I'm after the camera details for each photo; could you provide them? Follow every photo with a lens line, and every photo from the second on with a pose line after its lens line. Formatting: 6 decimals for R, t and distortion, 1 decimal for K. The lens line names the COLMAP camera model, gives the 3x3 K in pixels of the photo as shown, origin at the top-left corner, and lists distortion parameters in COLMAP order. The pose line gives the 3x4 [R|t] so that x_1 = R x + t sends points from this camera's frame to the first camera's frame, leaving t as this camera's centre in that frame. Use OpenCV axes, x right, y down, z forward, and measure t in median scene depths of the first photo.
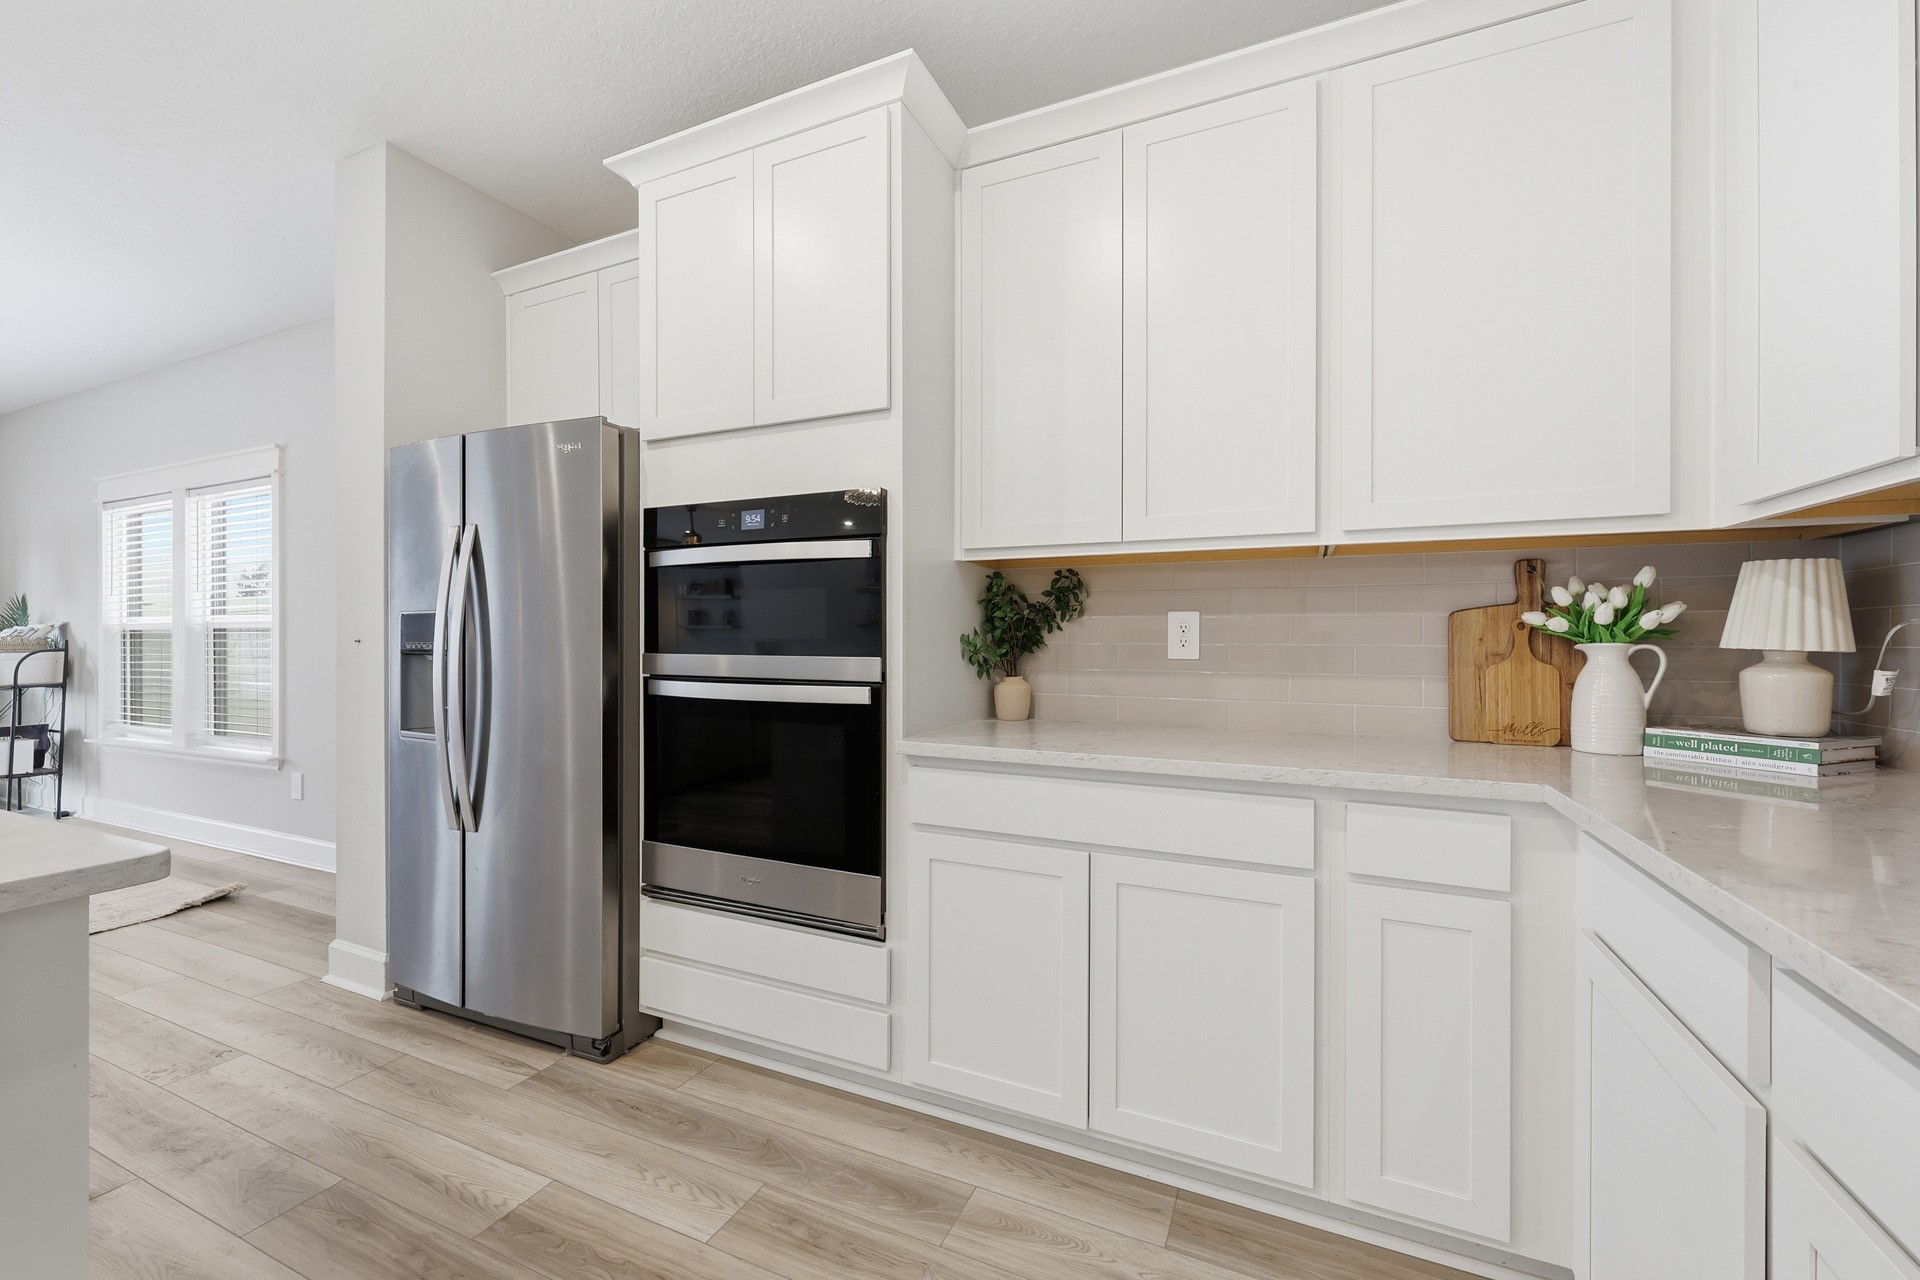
lens RADIAL K [[782.5, 0, 952.2], [0, 782.5, 638.5], [0, 0, 1]] dist [0.000268, -0.000196]
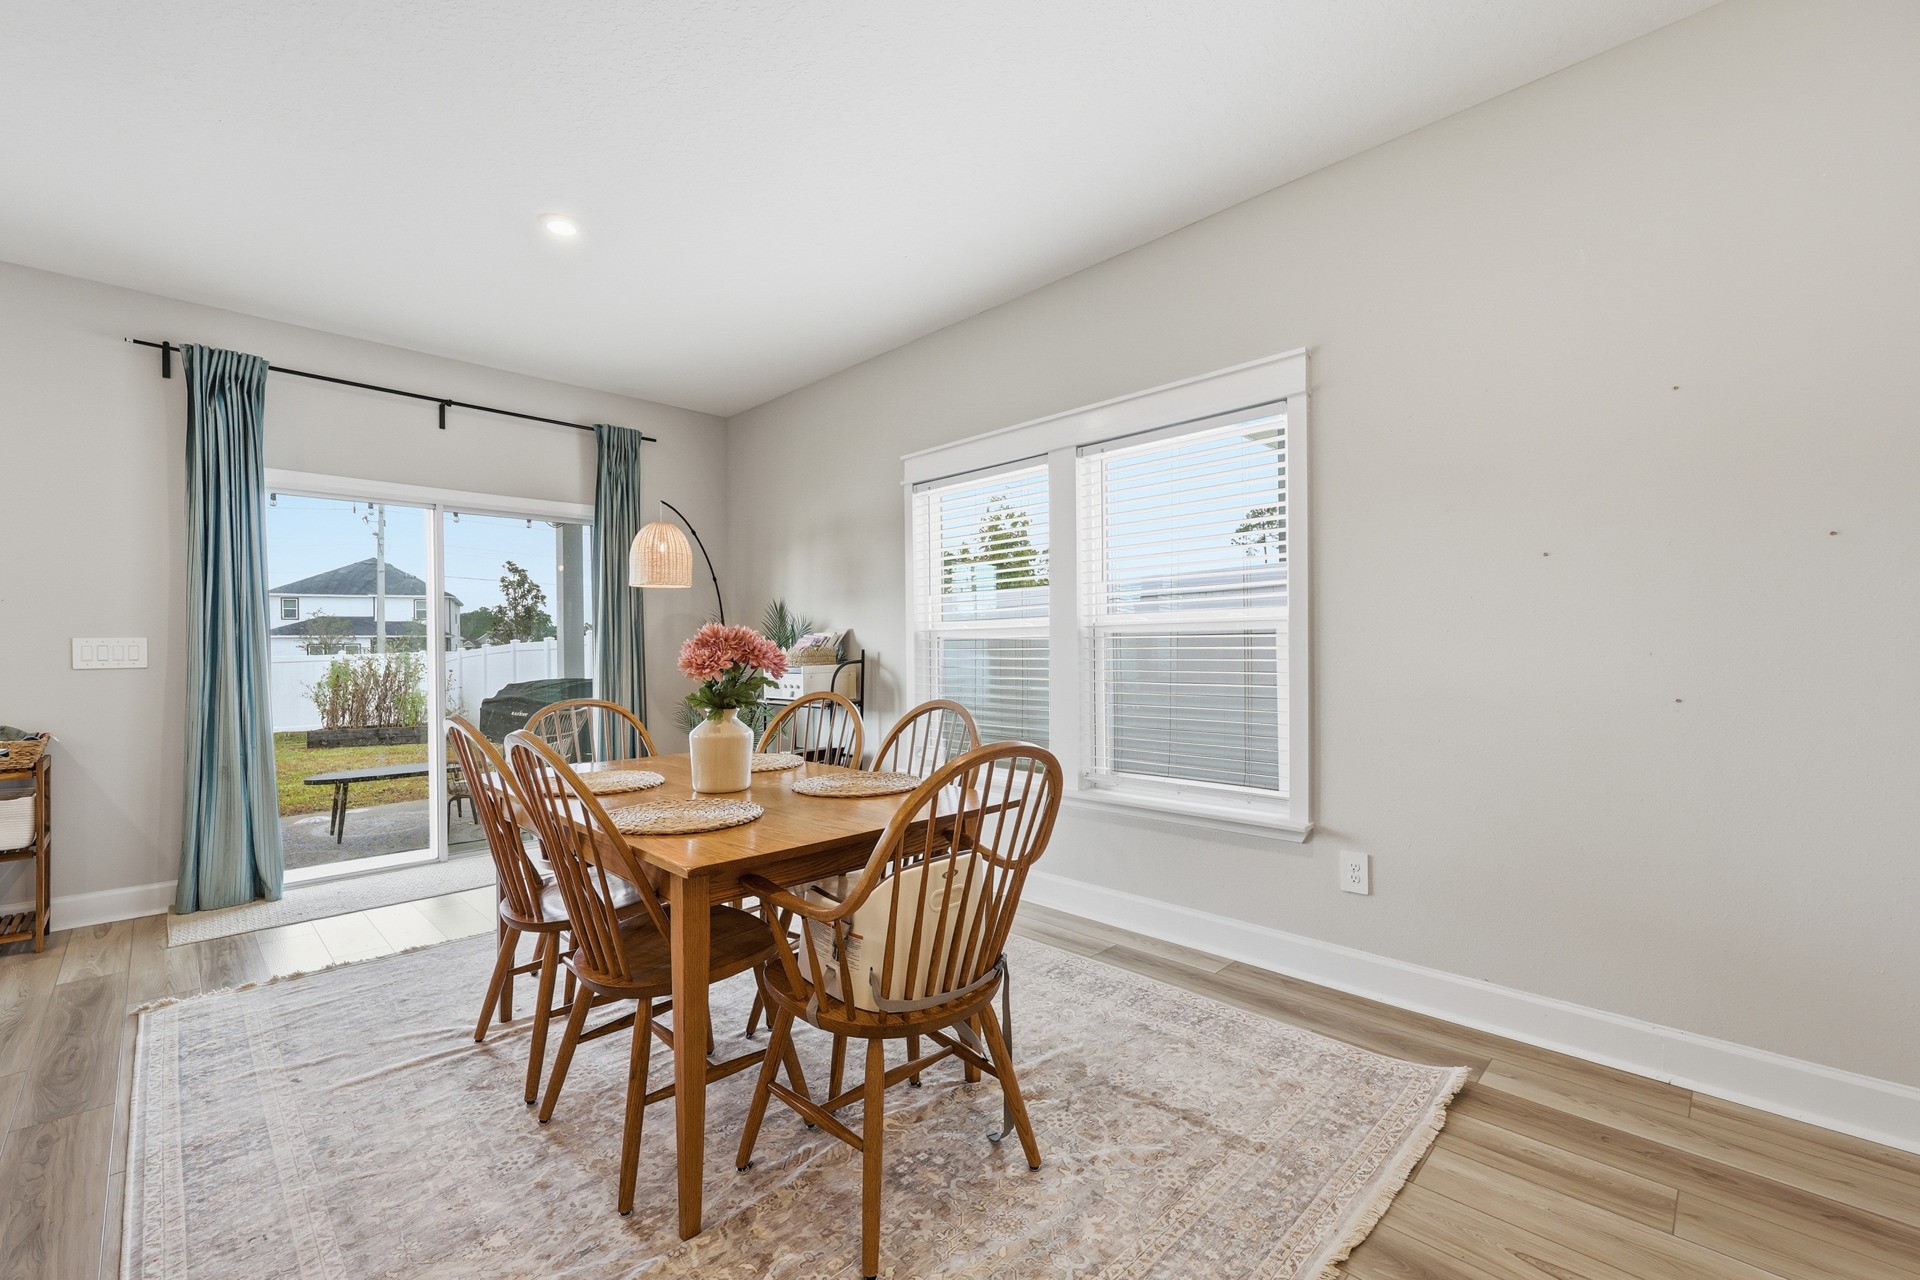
lens RADIAL K [[782.5, 0, 950.6], [0, 782.5, 641.9], [0, 0, 1]] dist [0.000268, -0.000196]
pose [[0.938268, -0.011296, -0.345726, -2.004555], [0.008978, 0.999925, -0.008304, 0.003317], [0.345794, 0.004687, 0.938299, 0.607774]]
